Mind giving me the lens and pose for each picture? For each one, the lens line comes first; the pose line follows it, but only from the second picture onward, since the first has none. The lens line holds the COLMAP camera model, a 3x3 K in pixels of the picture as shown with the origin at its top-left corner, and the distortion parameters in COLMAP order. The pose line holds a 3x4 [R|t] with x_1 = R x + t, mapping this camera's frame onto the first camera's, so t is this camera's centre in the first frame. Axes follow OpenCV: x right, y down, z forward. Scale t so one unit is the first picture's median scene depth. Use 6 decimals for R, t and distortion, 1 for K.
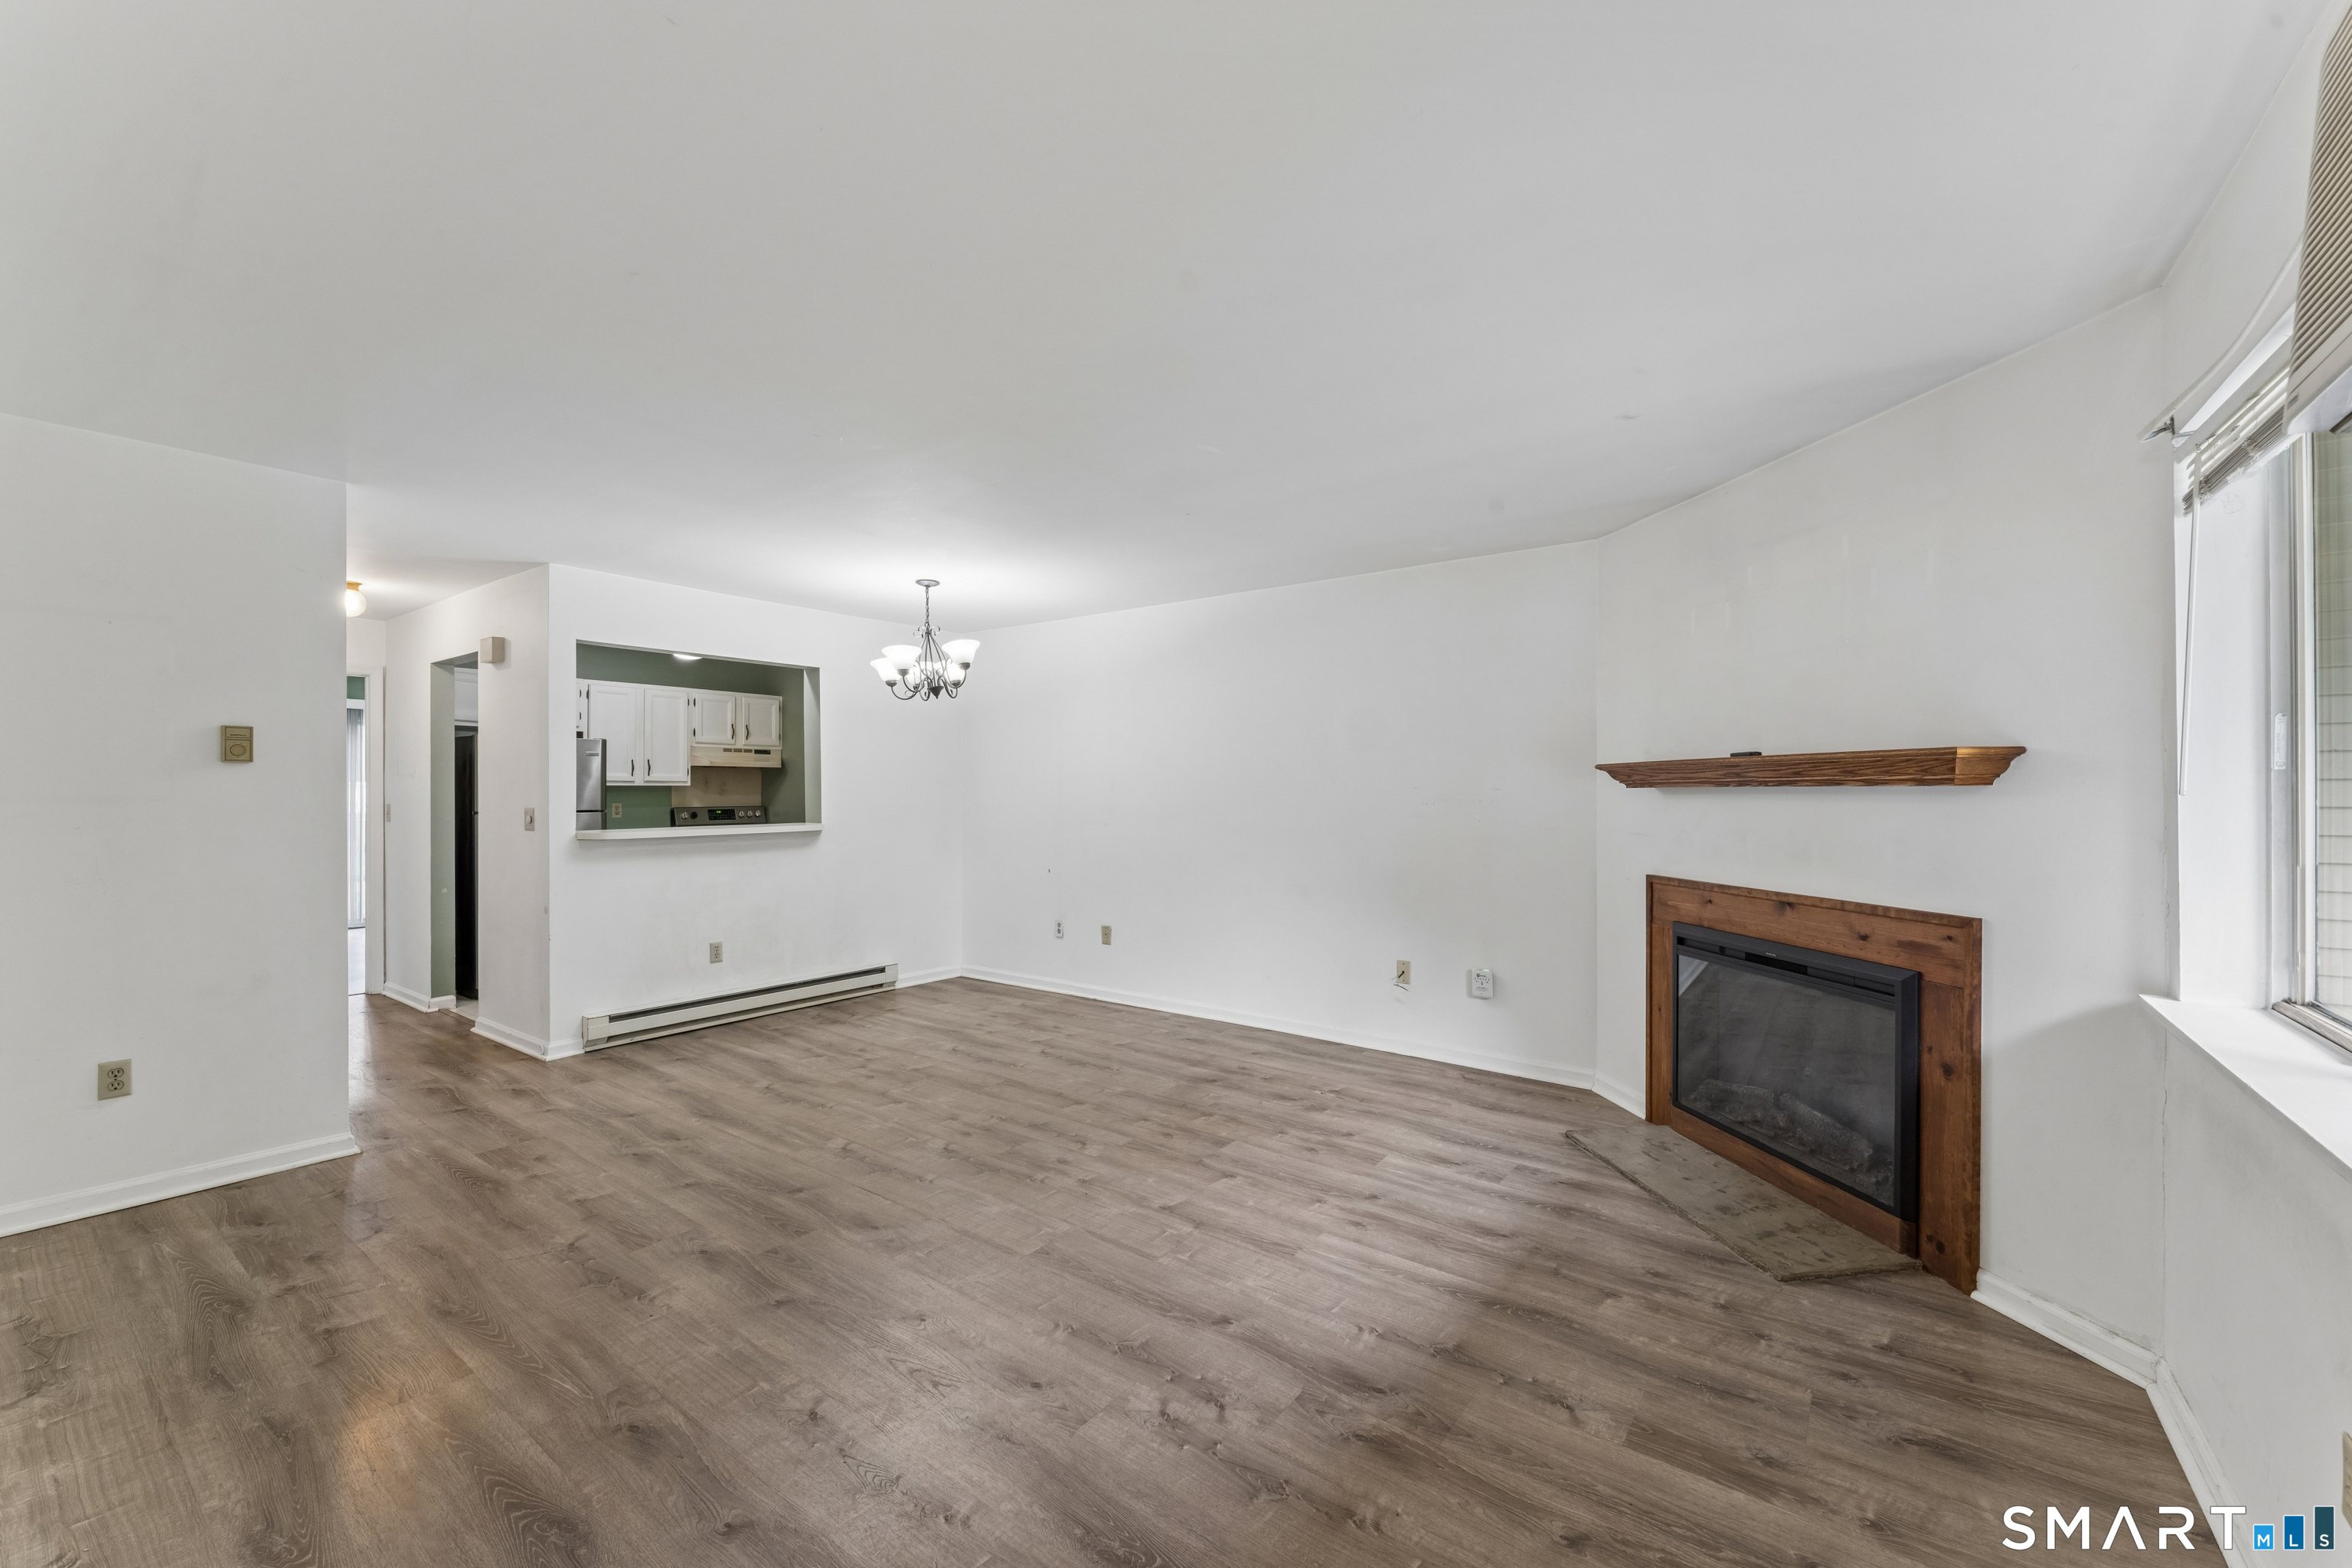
lens RADIAL K [[948.7, 0, 1198.2], [0, 948.7, 779.9], [0, 0, 1]] dist [-0.002826, -0.000550]
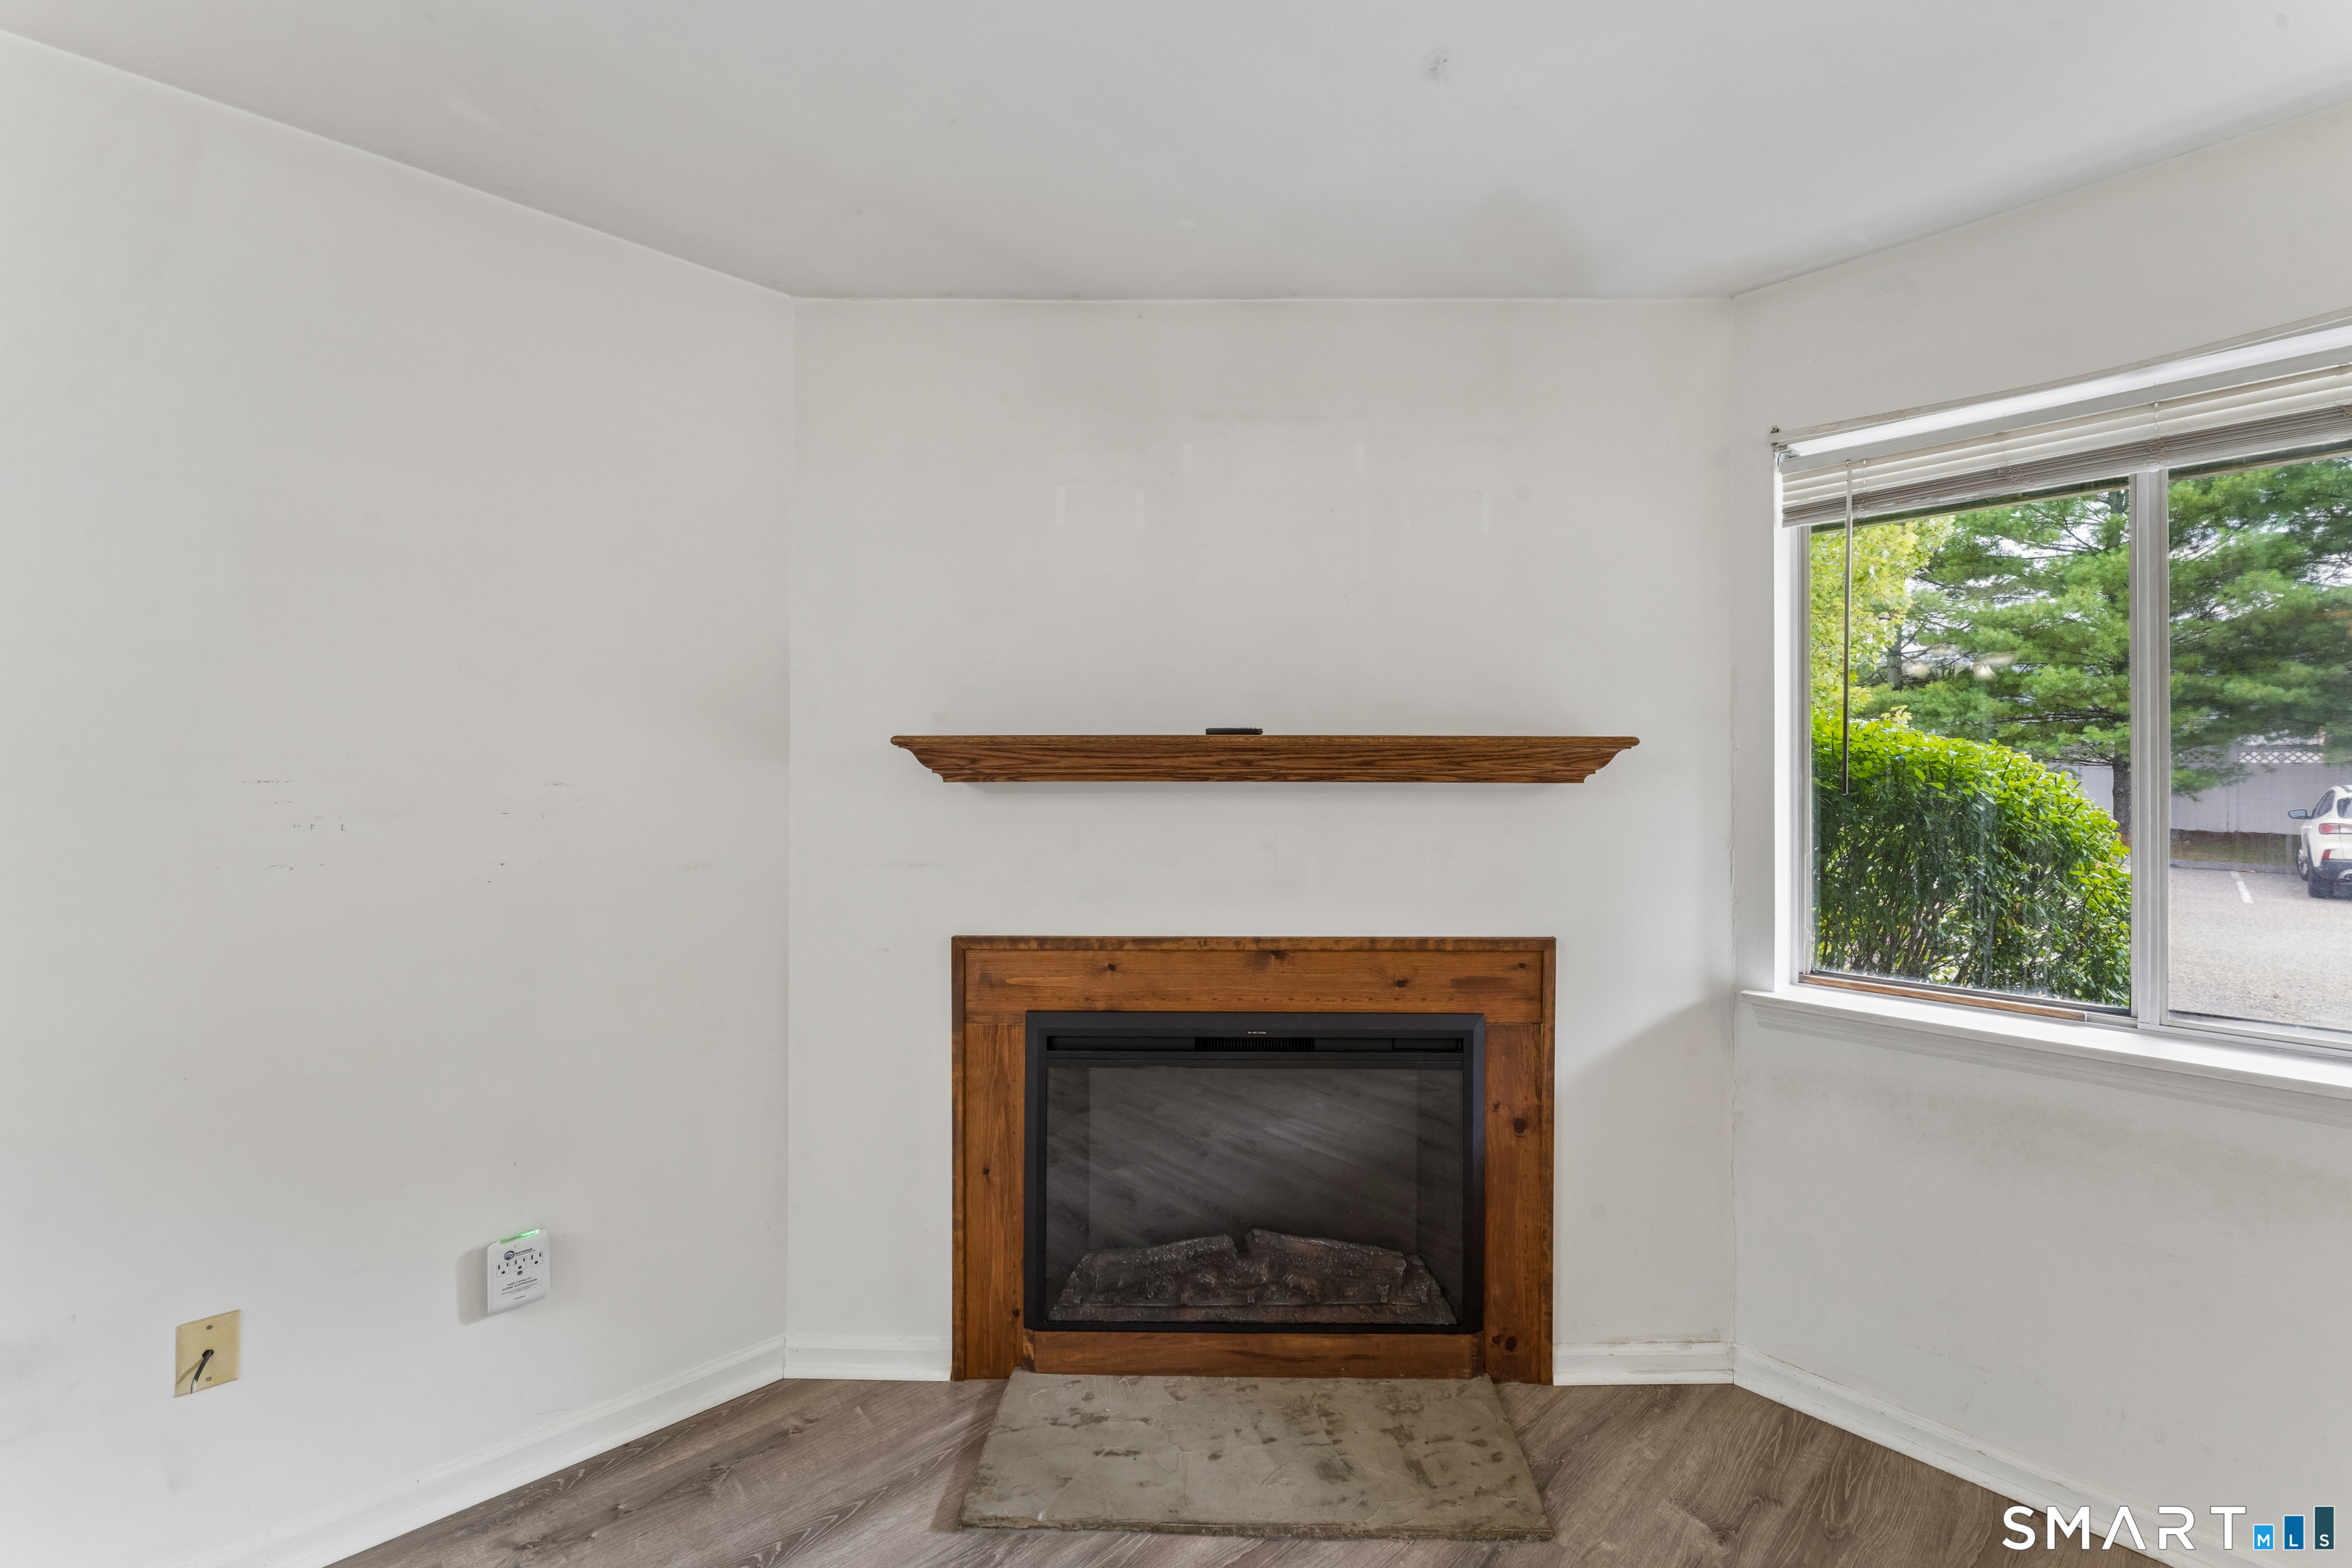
lens RADIAL K [[962.3, 0, 1218.6], [0, 962.3, 769.2], [0, 0, 1]] dist [-0.001995, -0.000177]
pose [[0.174157, 0.003502, 0.984712, -0.051705], [-0.013251, 0.999911, -0.001212, -0.000463], [-0.984629, -0.012837, 0.174188, 0.686494]]
